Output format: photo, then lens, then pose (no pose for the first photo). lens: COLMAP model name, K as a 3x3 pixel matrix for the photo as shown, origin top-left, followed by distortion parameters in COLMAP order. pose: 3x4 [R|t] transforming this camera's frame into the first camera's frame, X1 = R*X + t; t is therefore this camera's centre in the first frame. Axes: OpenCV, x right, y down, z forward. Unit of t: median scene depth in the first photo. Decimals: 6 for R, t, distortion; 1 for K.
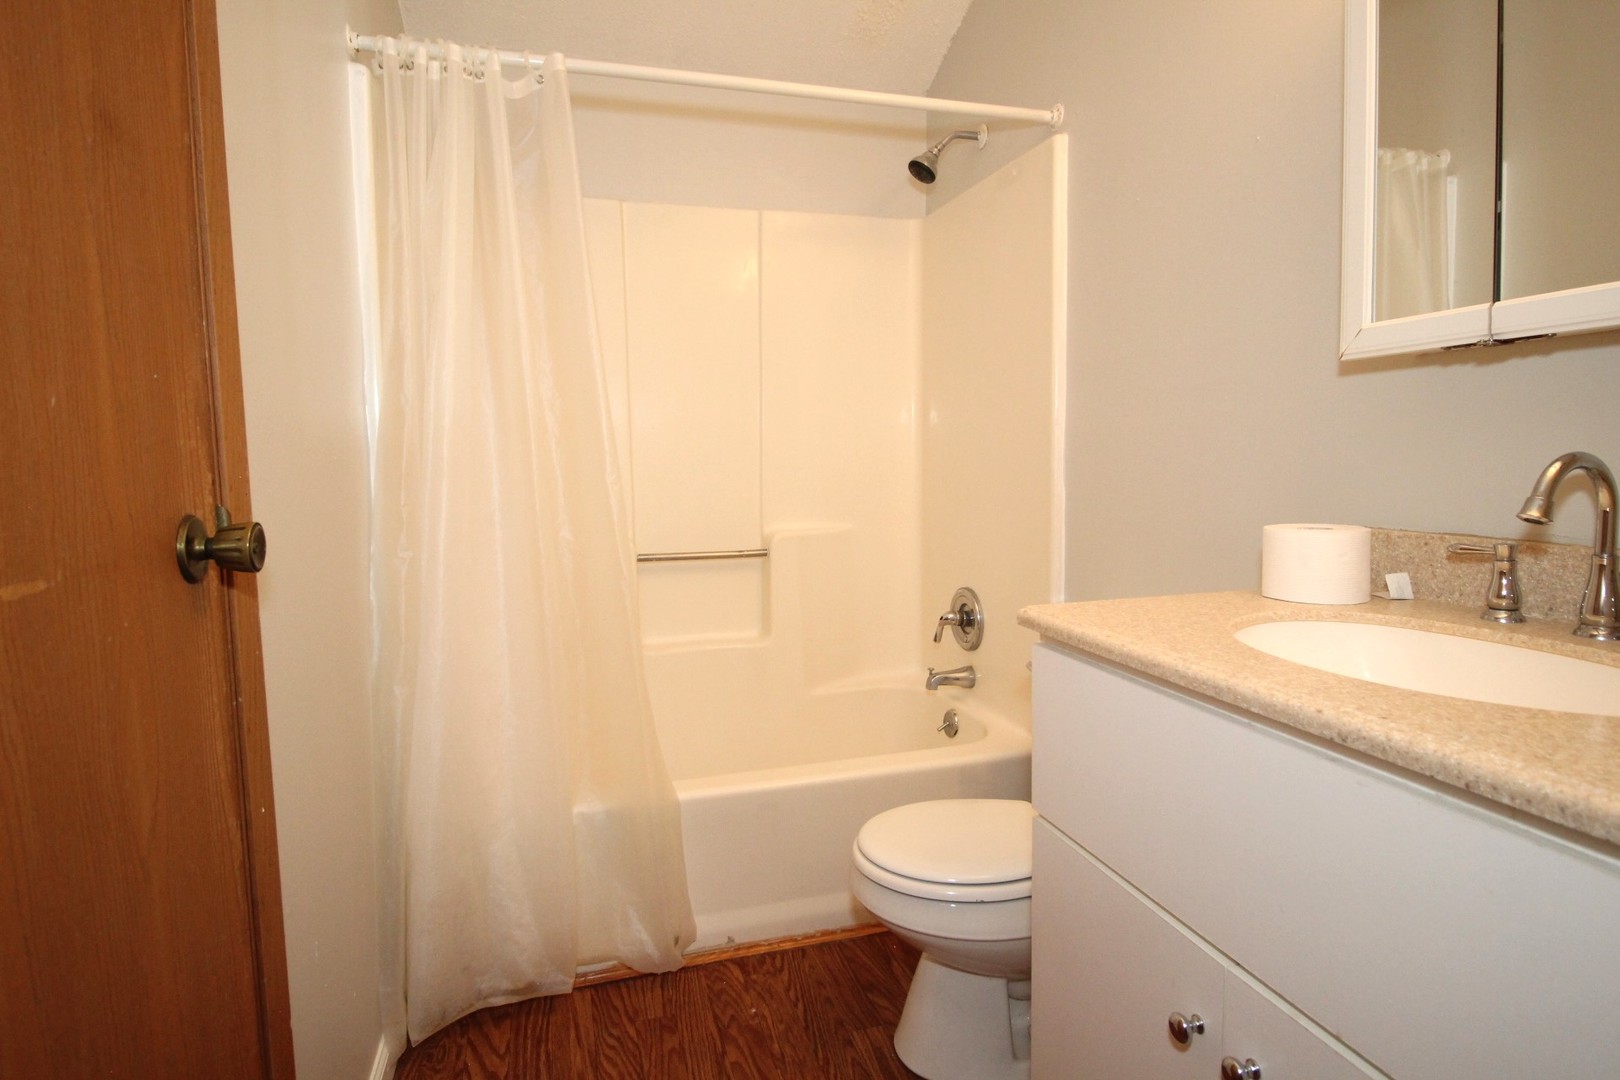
lens RADIAL K [[877.0, 0, 812.0], [0, 877.0, 525.2], [0, 0, 1]] dist [0.002698, 0.000281]
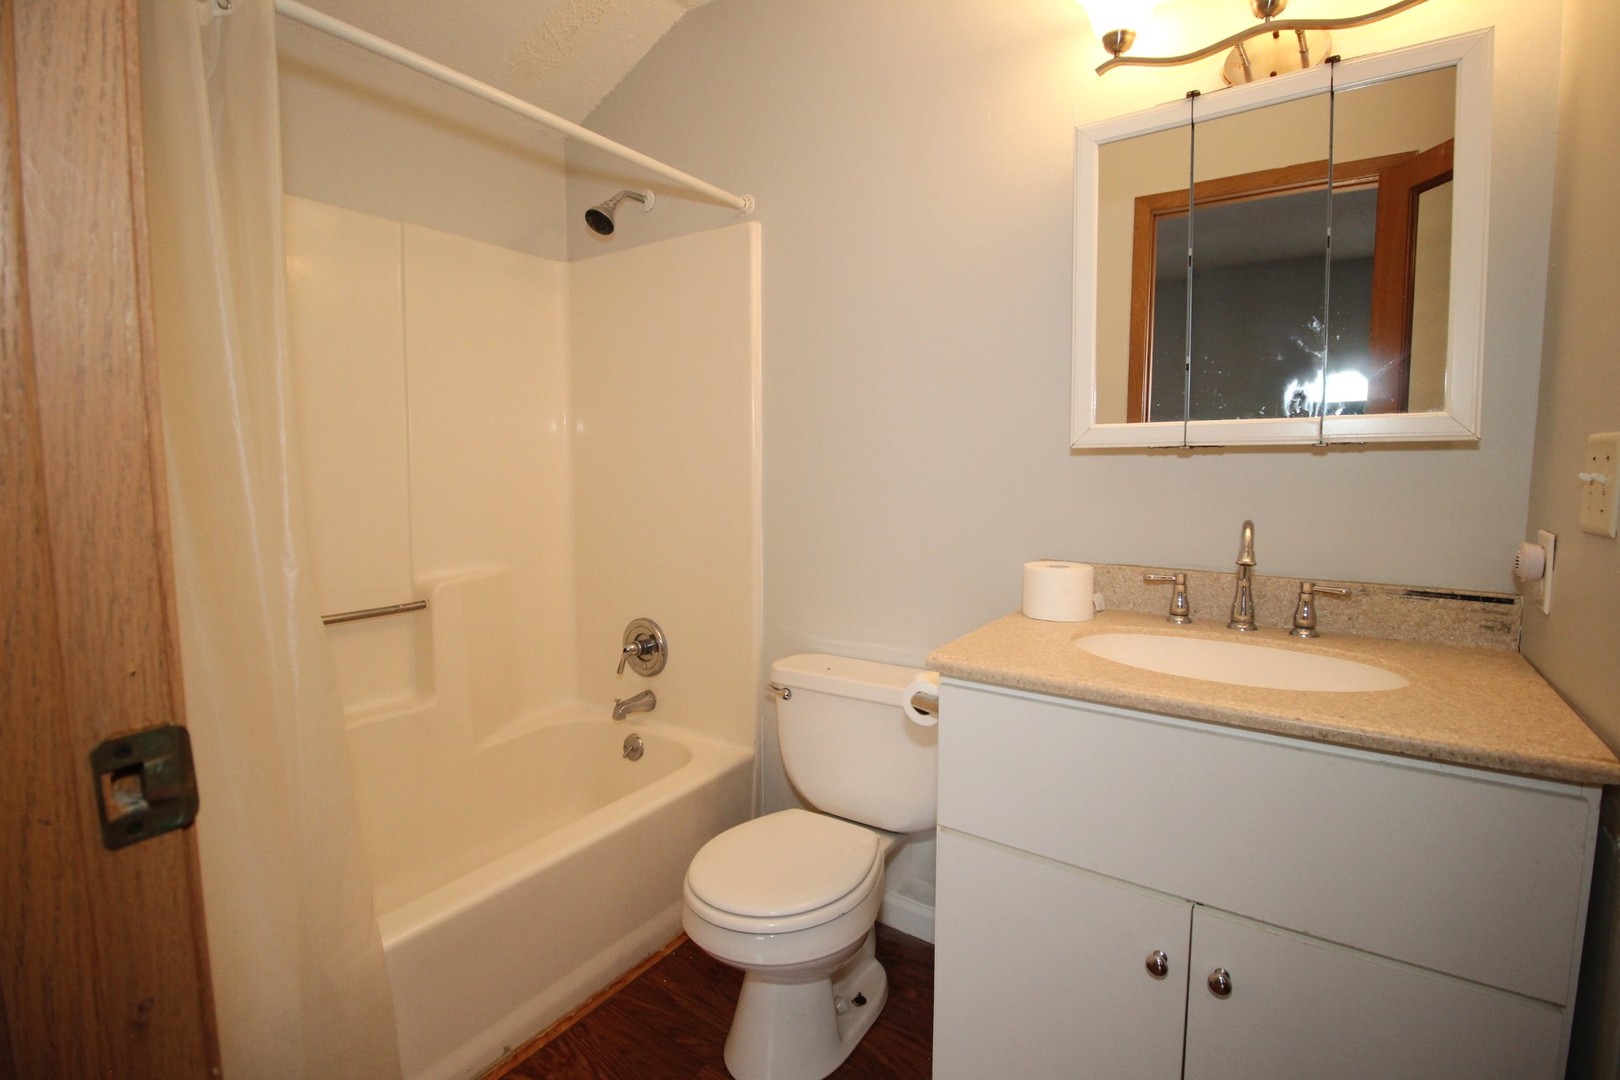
lens RADIAL K [[752.1, 0, 809.1], [0, 752.1, 523.7], [0, 0, 1]] dist [-0.000518, -0.013852]
pose [[0.774558, -0.039480, 0.631269, -0.314639], [0.040494, 0.999098, 0.012799, -0.061471], [-0.631205, 0.015649, 0.775458, 0.204893]]
